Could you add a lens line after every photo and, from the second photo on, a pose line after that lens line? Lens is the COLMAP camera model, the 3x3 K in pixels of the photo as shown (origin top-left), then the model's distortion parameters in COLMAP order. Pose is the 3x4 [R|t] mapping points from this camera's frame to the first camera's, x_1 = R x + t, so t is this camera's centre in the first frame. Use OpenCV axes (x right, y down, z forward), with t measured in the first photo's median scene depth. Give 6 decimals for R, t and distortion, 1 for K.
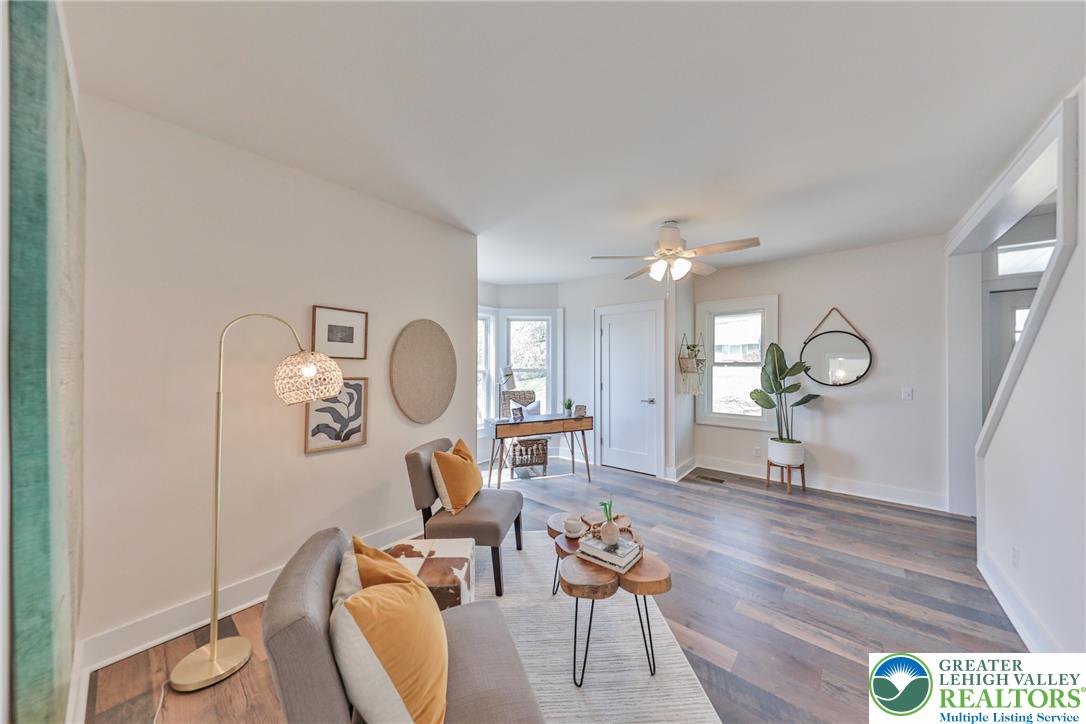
lens RADIAL K [[358.8, 0, 543.0], [0, 358.8, 362.0], [0, 0, 1]] dist [0.012962, -0.000059]
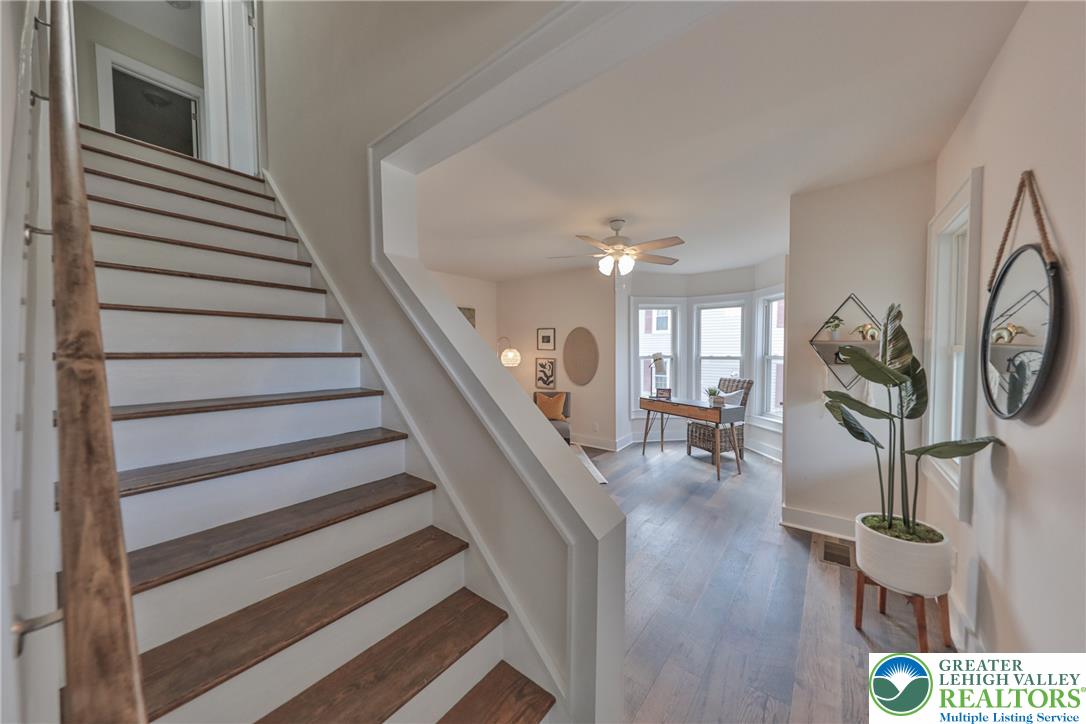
lens RADIAL K [[358.8, 0, 543.0], [0, 358.8, 362.0], [0, 0, 1]] dist [0.012962, -0.000059]
pose [[0.032591, 0.031374, -0.998976, 1.707519], [0.014184, 0.999392, 0.031850, -0.005222], [0.999368, -0.015207, 0.032126, 0.879726]]
